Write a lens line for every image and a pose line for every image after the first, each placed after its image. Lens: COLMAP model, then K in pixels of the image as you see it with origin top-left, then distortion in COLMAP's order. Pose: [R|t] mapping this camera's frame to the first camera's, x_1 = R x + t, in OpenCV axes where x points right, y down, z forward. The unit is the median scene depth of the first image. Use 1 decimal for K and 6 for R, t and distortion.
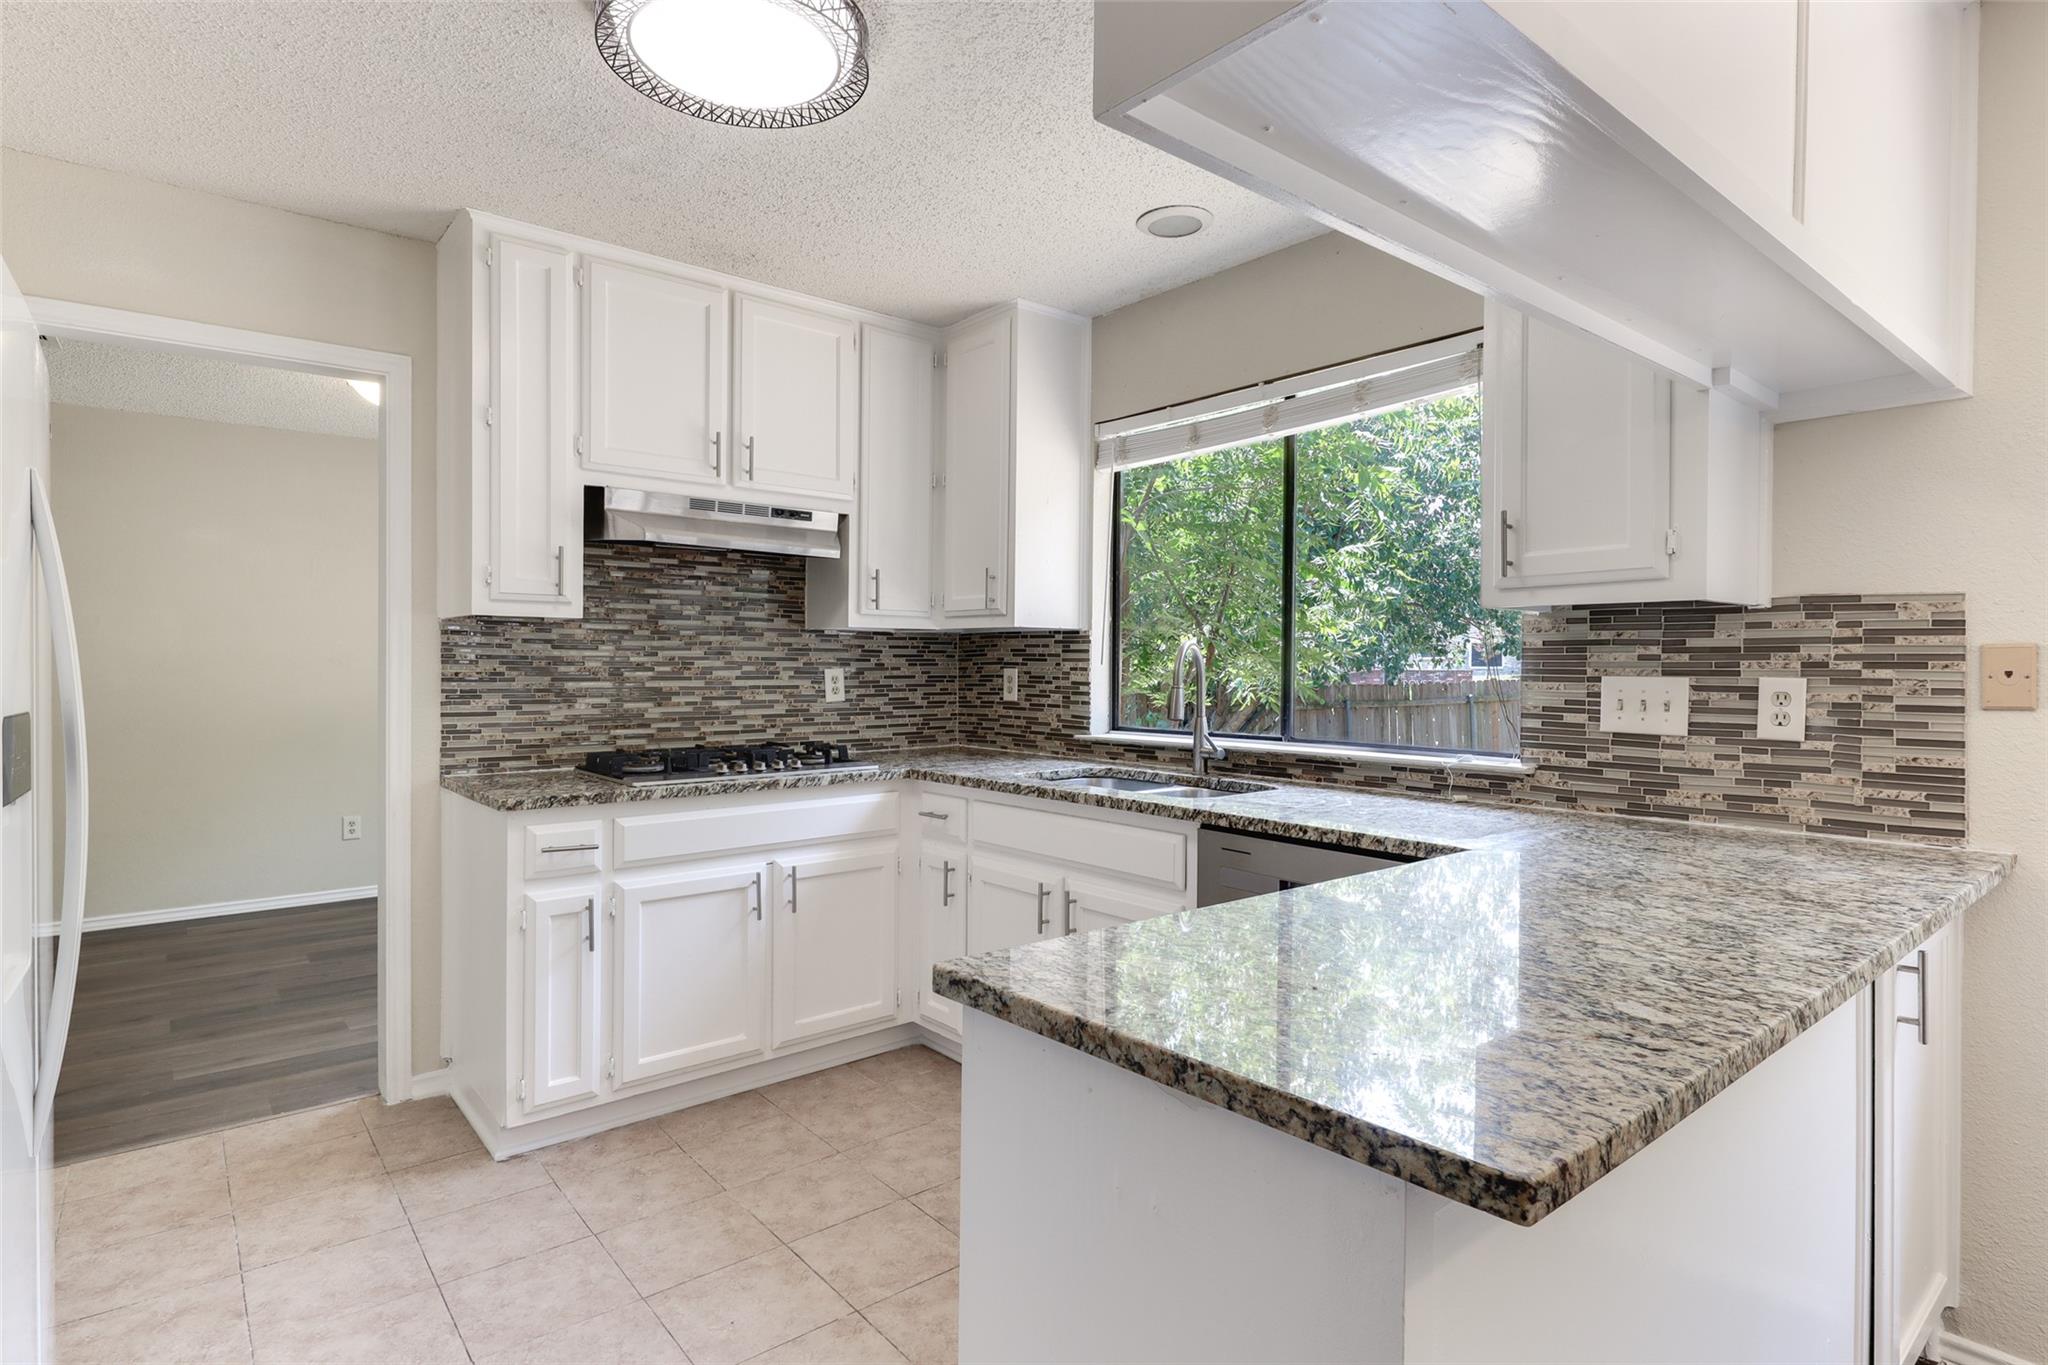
lens RADIAL K [[1059.0, 0, 1020.9], [0, 1059.0, 701.4], [0, 0, 1]] dist [0.003603, -0.002895]
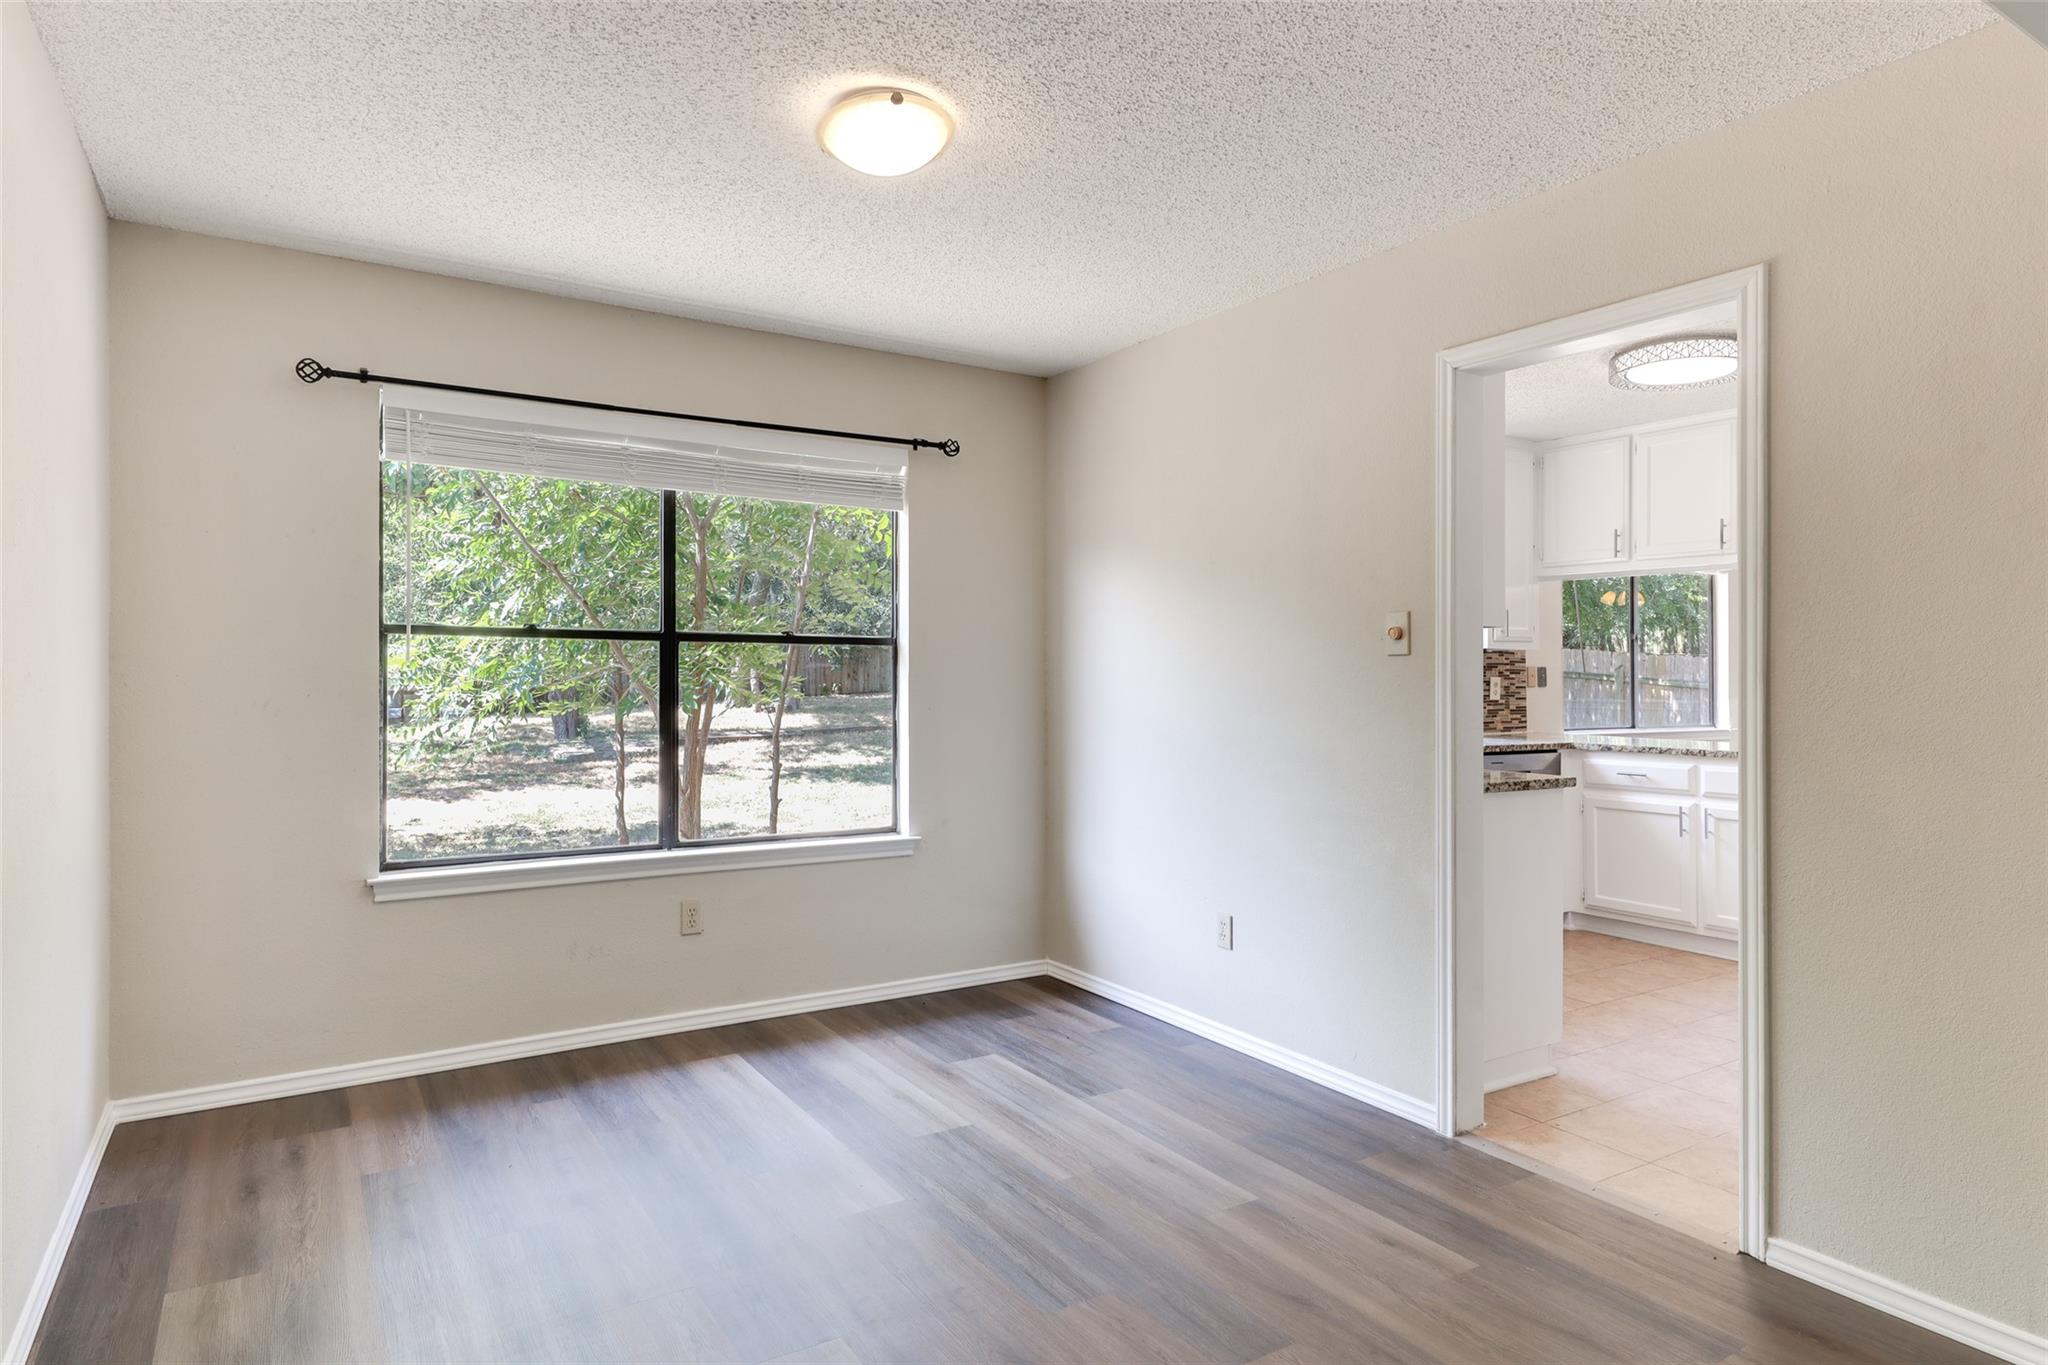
lens RADIAL K [[1172.8, 0, 1020.1], [0, 1172.8, 671.2], [0, 0, 1]] dist [0.001933, 0.000046]
pose [[0.136339, 0.004438, 0.990652, -1.675294], [0.037882, 0.999235, -0.009690, -0.037870], [-0.989938, 0.038849, 0.136067, 1.224508]]
